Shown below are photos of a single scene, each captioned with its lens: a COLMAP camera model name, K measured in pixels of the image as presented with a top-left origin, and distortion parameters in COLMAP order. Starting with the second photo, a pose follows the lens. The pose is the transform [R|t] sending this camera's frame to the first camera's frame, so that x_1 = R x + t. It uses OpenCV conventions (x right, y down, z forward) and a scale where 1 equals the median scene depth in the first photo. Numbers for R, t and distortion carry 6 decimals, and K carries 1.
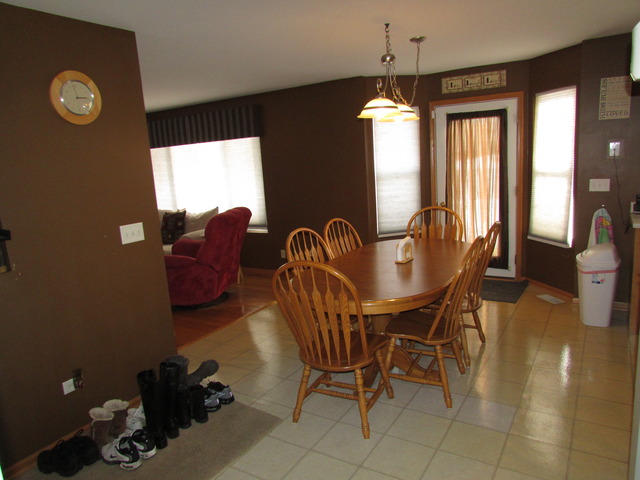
lens RADIAL K [[454.3, 0, 321.5], [0, 454.3, 237.8], [0, 0, 1]] dist [-0.007119, -0.001667]
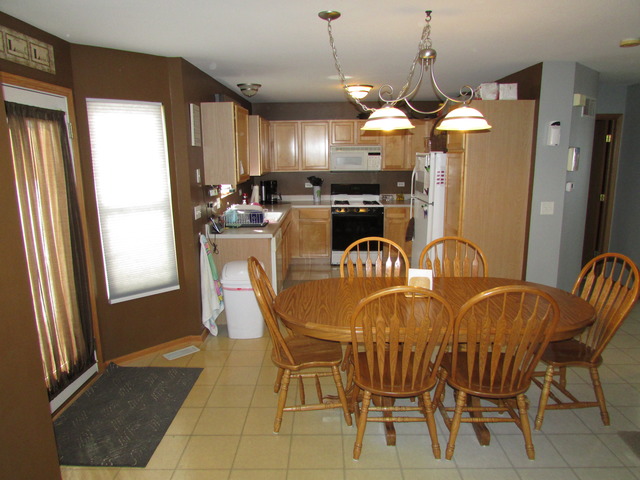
lens RADIAL K [[454.3, 0, 323.3], [0, 454.3, 243.4], [0, 0, 1]] dist [-0.007119, -0.001667]
pose [[-0.530894, -0.092498, 0.842375, -0.307806], [0.204971, 0.950495, 0.233550, -0.188802], [-0.822277, 0.296652, -0.485653, 1.068220]]
